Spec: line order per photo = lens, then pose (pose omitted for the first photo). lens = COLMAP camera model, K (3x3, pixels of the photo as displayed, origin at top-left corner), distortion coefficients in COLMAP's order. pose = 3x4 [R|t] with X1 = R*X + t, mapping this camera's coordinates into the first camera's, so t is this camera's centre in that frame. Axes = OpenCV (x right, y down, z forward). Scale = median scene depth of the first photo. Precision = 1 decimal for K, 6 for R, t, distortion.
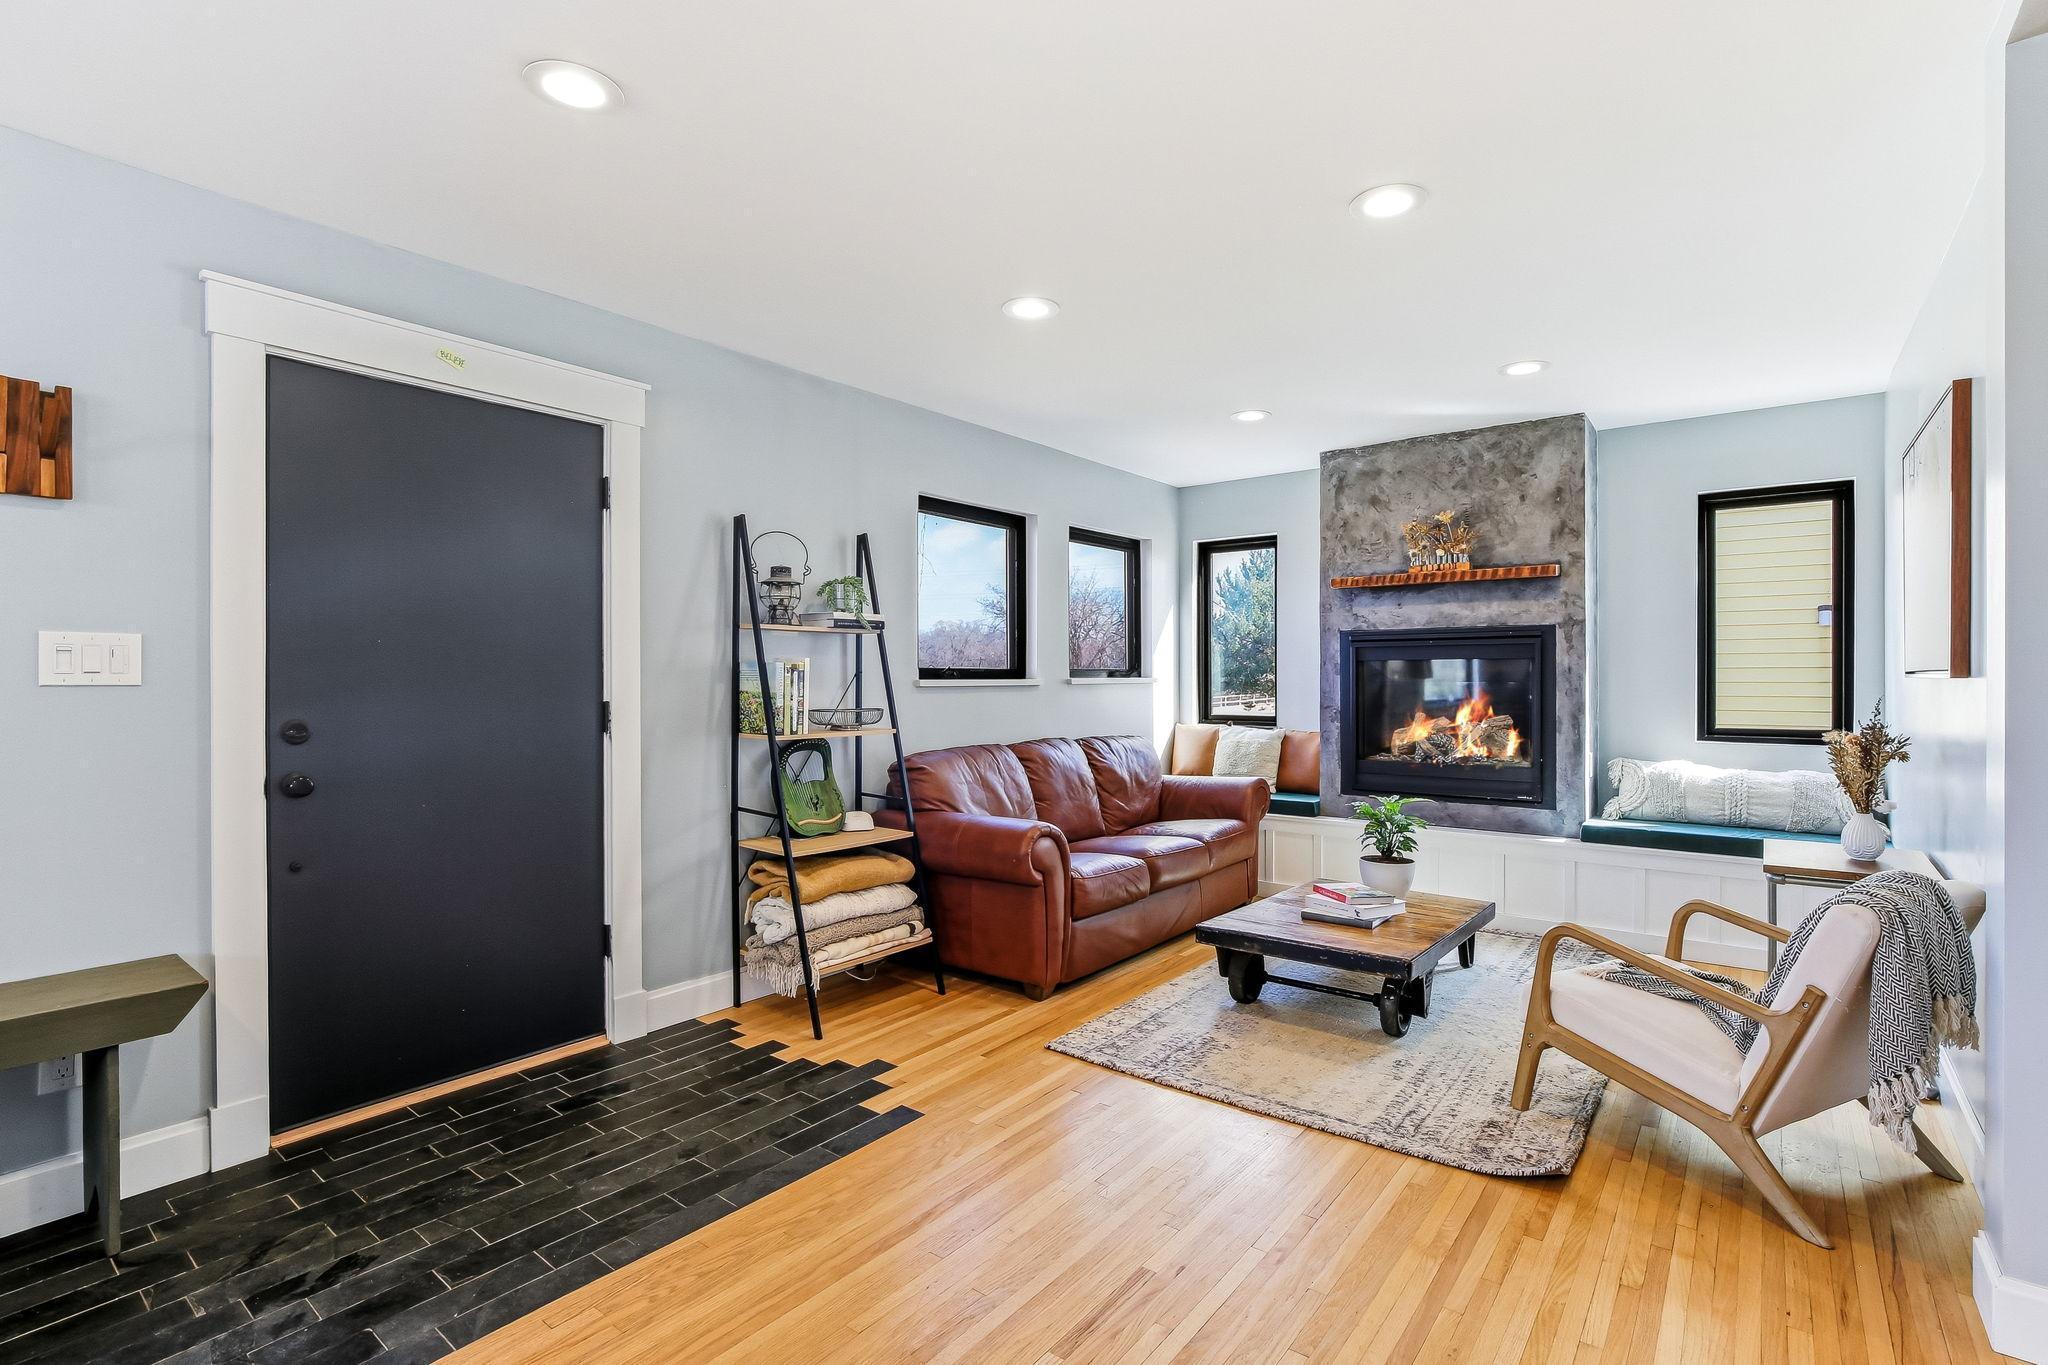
lens RADIAL K [[1007.4, 0, 1027.8], [0, 1007.4, 681.1], [0, 0, 1]] dist [0.001925, 0.000741]
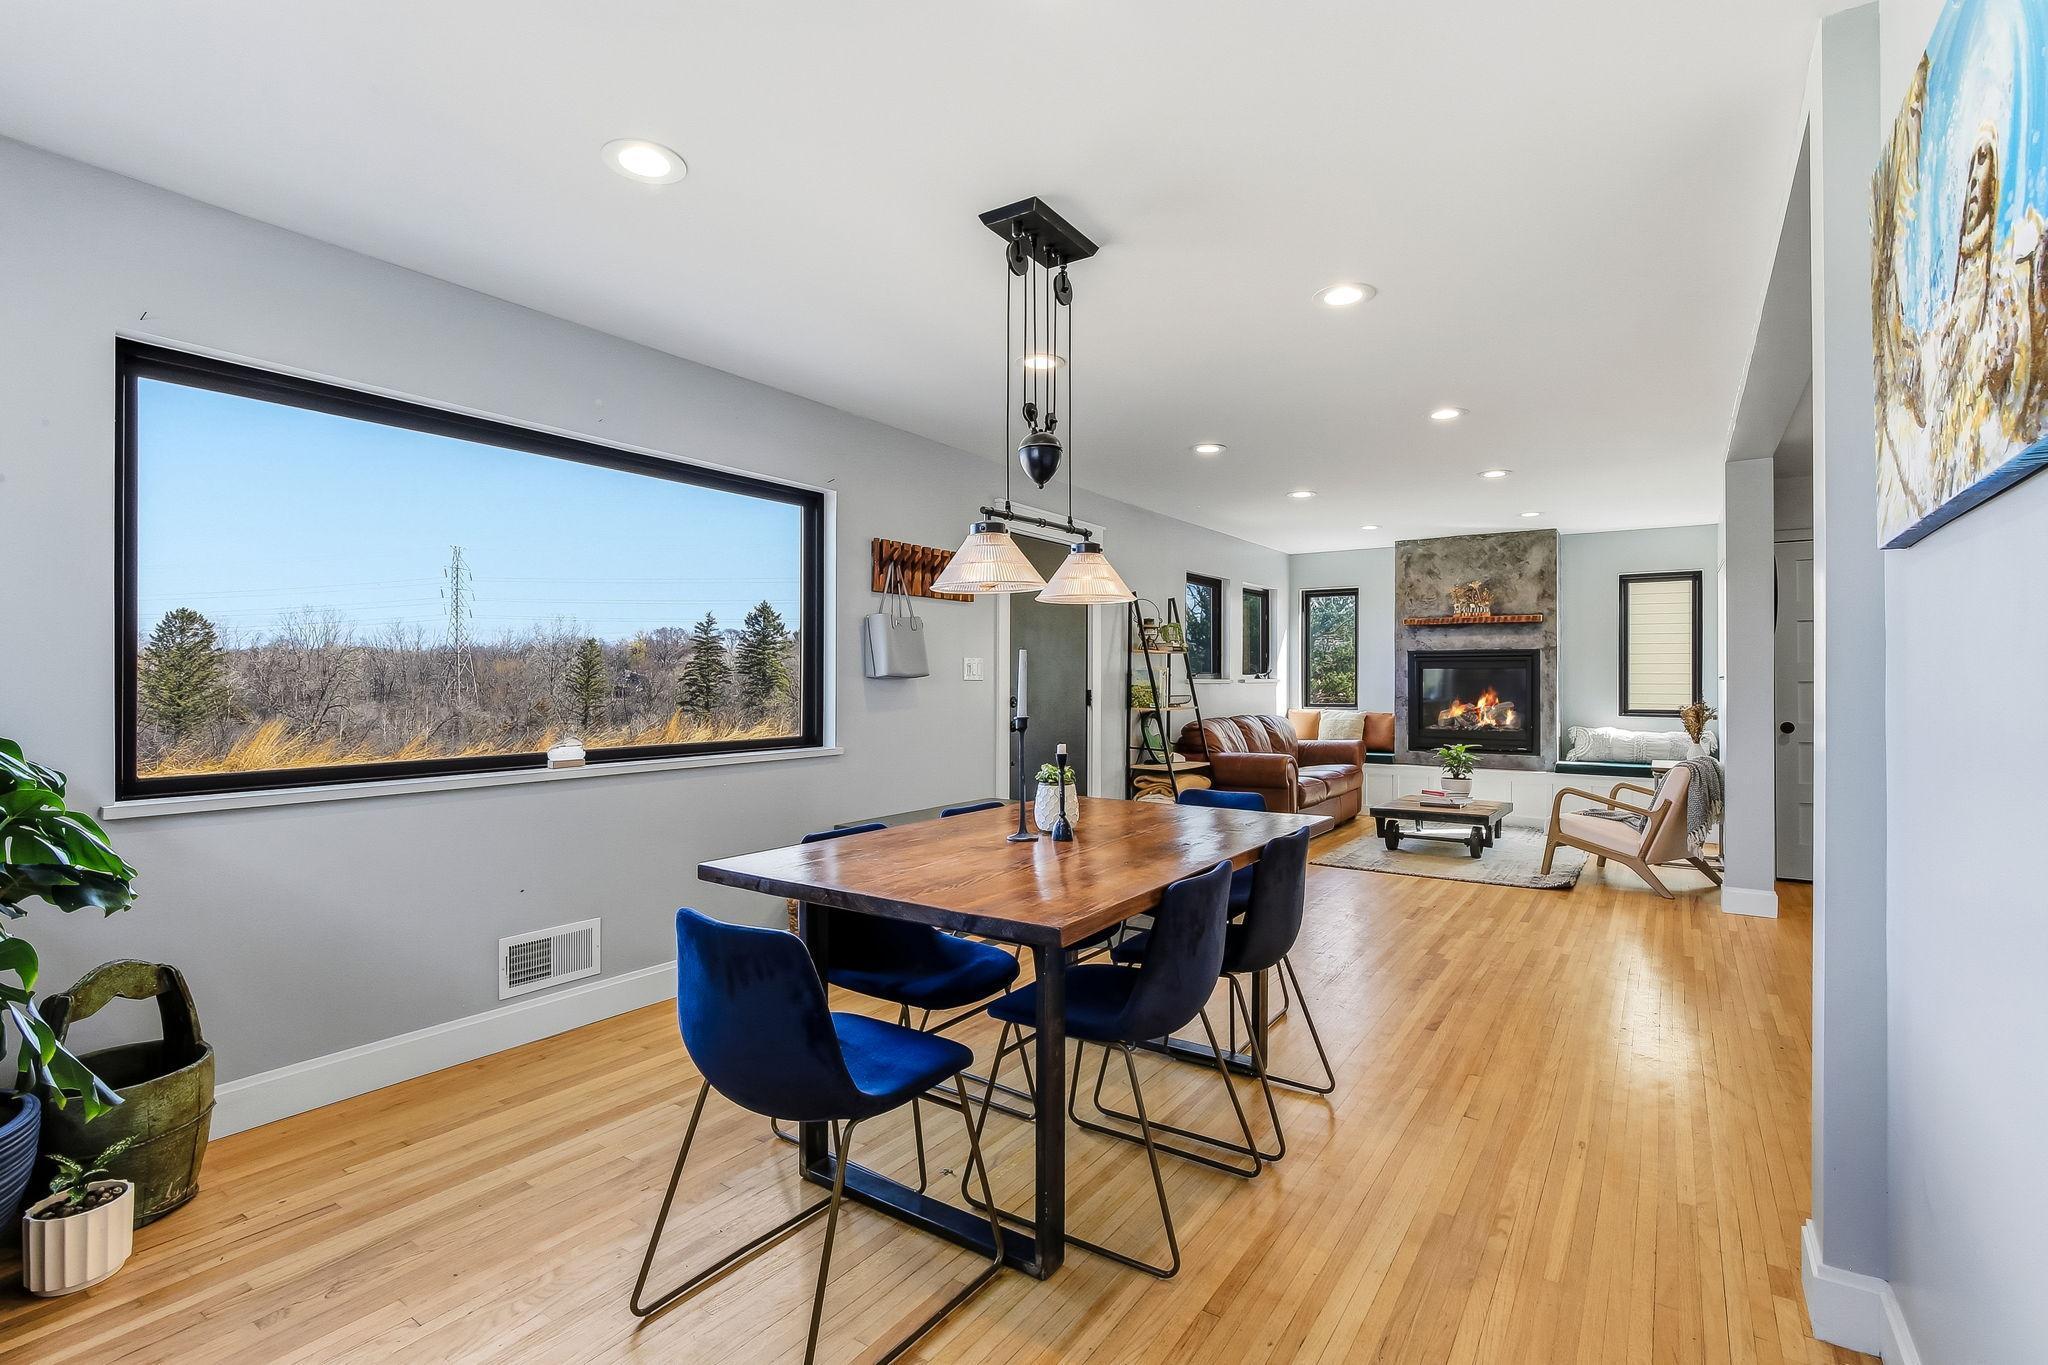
lens RADIAL K [[1007.4, 0, 1018.6], [0, 1007.4, 671.6], [0, 0, 1]] dist [0.001925, 0.000741]
pose [[0.998357, 0.003550, 0.057197, -0.464880], [-0.003031, 0.999953, -0.009160, 0.001392], [-0.057227, 0.008972, 0.998321, -0.671309]]
